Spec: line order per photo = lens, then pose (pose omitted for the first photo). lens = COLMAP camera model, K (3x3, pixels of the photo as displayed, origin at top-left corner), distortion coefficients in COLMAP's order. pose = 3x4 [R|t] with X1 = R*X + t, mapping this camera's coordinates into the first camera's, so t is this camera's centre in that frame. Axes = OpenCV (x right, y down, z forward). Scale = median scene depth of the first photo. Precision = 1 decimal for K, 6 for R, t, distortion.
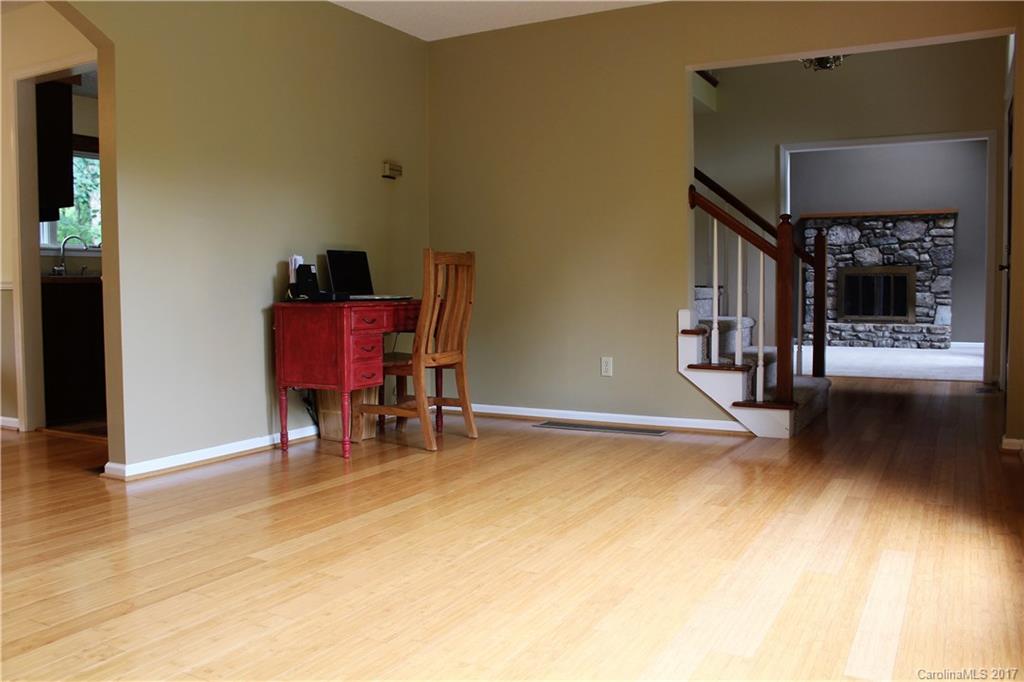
lens RADIAL K [[871.6, 0, 514.1], [0, 871.6, 338.2], [0, 0, 1]] dist [-0.110830, 0.074407]
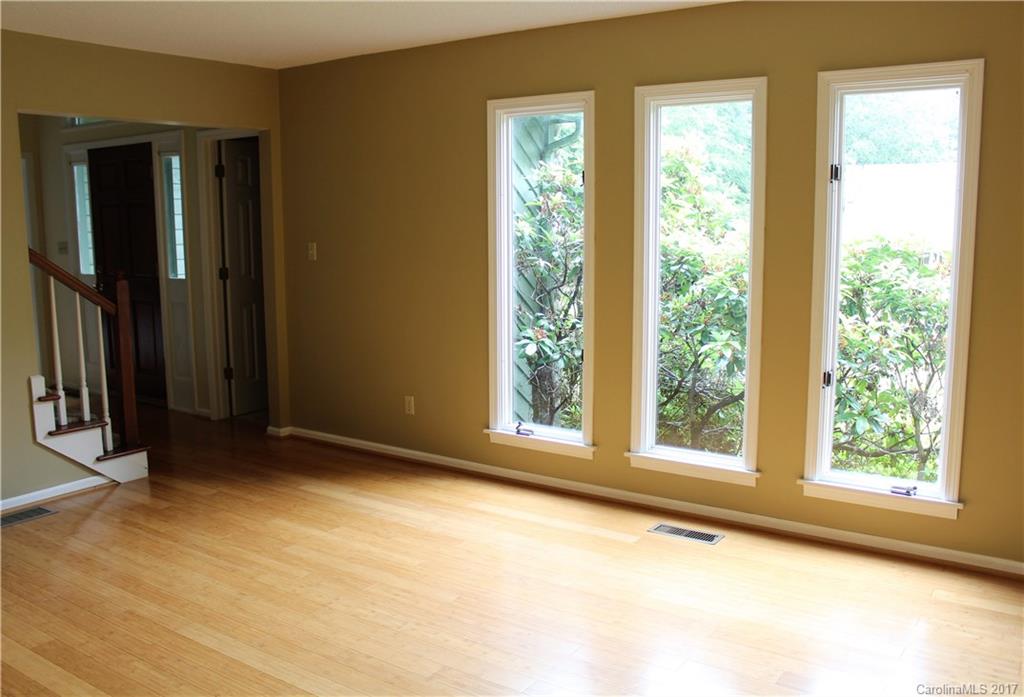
lens RADIAL K [[896.7, 0, 515.7], [0, 896.7, 341.5], [0, 0, 1]] dist [-0.111319, 0.072964]
pose [[0.105645, -0.134194, 0.985308, -0.689763], [0.063836, 0.989724, 0.127950, -0.161194], [-0.992353, 0.049381, 0.113126, 0.388852]]
